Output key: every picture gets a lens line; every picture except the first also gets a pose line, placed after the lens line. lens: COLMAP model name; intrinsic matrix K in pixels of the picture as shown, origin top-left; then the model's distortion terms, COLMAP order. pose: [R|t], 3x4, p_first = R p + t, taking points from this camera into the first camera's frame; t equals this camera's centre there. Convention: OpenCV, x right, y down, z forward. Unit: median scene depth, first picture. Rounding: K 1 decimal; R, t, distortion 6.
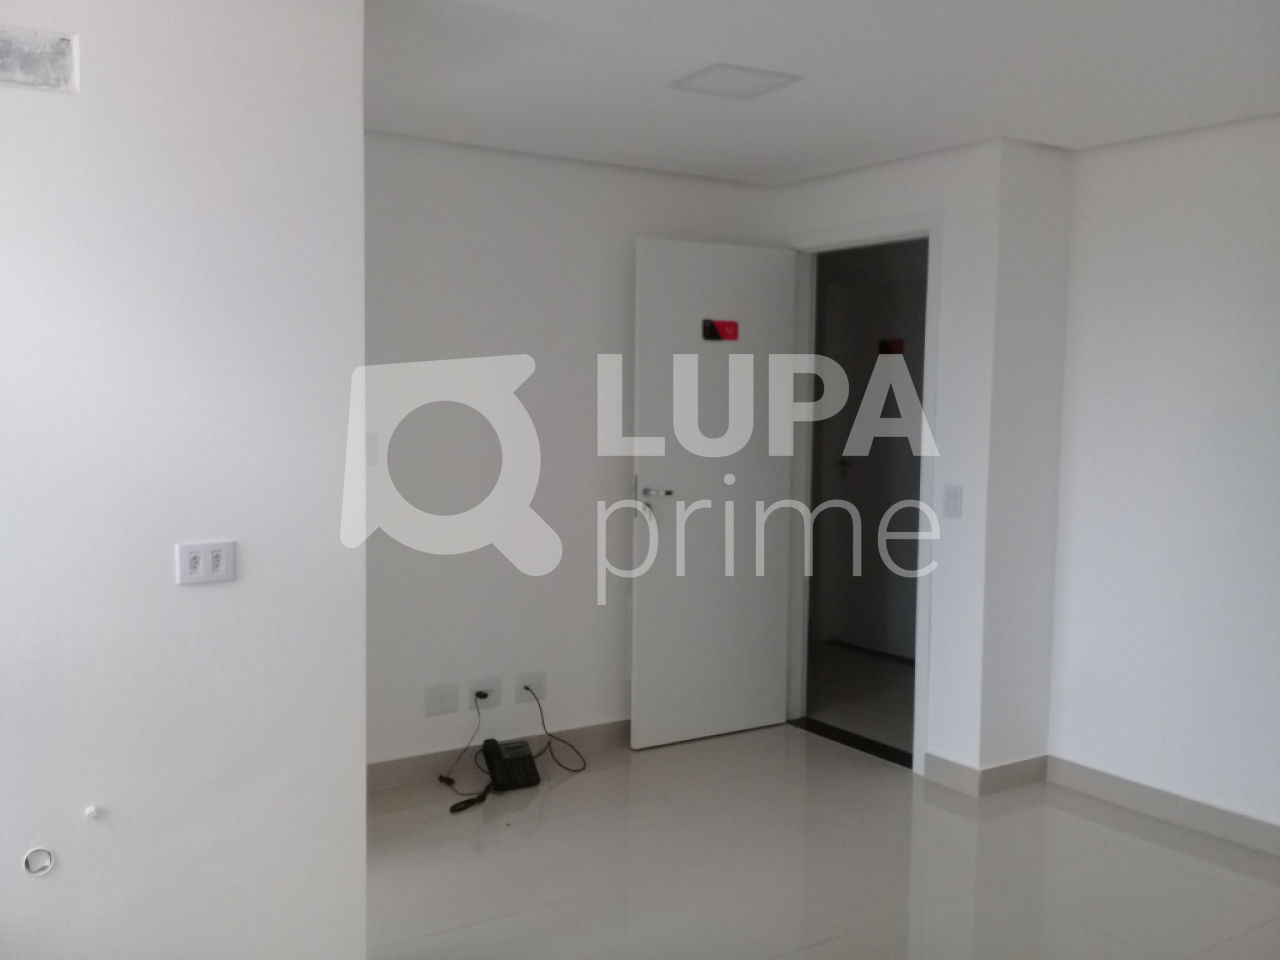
lens RADIAL K [[1178.0, 0, 646.4], [0, 1178.0, 476.7], [0, 0, 1]] dist [0.095782, -0.192551]
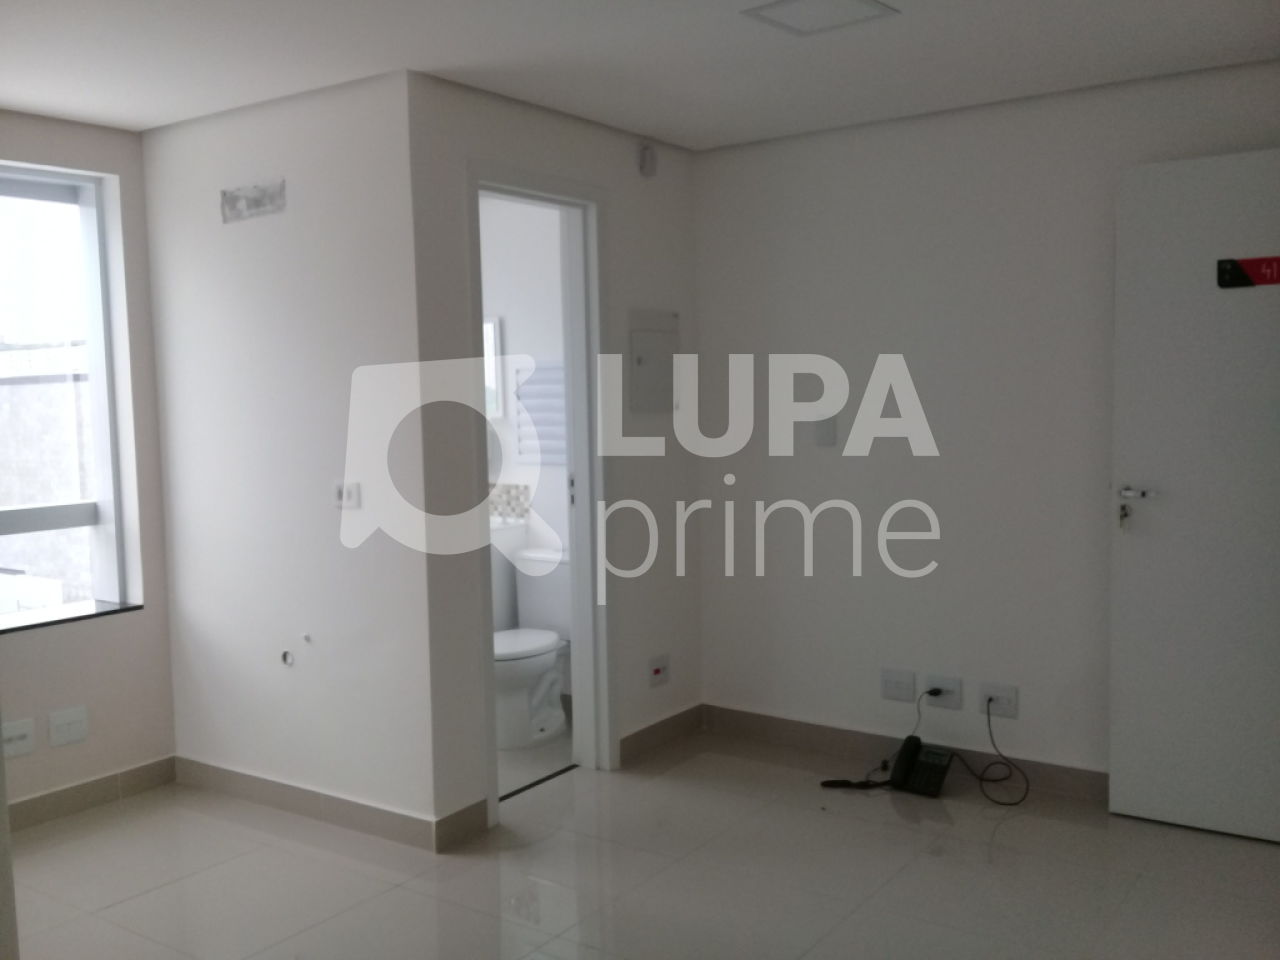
lens RADIAL K [[1169.9, 0, 640.0], [0, 1169.9, 480.0], [0, 0, 1]] dist [0.081230, -0.158828]
pose [[0.358102, 0.050598, -0.932310, 0.640795], [-0.039965, 0.998446, 0.038837, -0.012714], [0.932827, 0.023352, 0.359568, 0.430858]]
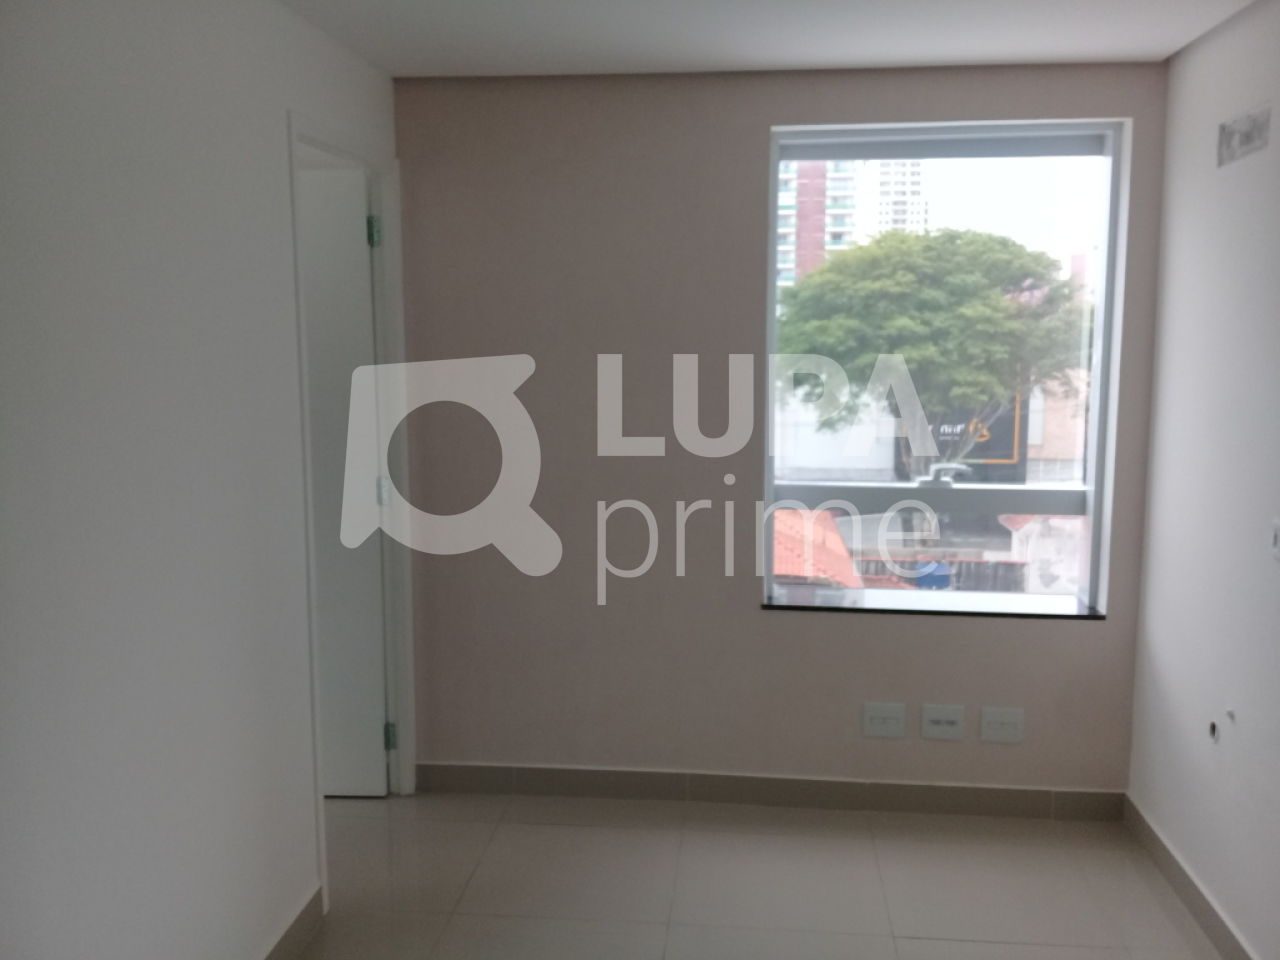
lens RADIAL K [[1178.0, 0, 646.4], [0, 1178.0, 476.7], [0, 0, 1]] dist [0.095782, -0.192551]
pose [[-0.647367, 0.086180, -0.757291, 0.472803], [-0.063777, 0.983977, 0.166497, -0.068276], [0.759506, 0.156082, -0.631498, 0.643899]]
